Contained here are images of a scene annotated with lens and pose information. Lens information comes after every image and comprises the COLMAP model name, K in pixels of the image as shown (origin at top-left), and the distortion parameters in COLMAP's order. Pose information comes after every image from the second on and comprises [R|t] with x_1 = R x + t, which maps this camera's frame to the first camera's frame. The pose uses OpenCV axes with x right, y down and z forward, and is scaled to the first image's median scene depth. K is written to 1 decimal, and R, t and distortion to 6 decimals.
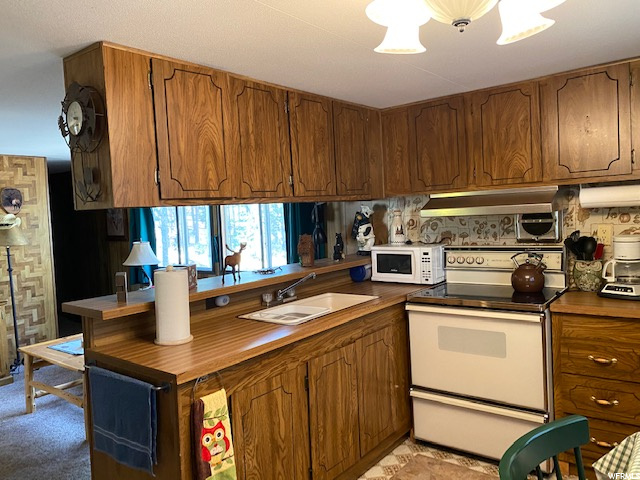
lens RADIAL K [[503.8, 0, 320.0], [0, 503.8, 240.0], [0, 0, 1]] dist [0.037289, -0.011747]
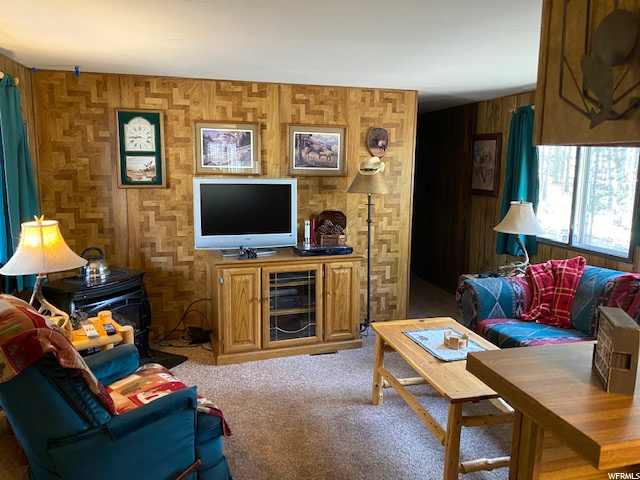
lens RADIAL K [[503.8, 0, 320.0], [0, 503.8, 240.0], [0, 0, 1]] dist [0.037289, -0.011747]
pose [[0.796814, 0.134212, -0.589131, -0.149043], [-0.078581, 0.989756, 0.119198, -0.006199], [0.599093, -0.048684, 0.799198, 0.236814]]
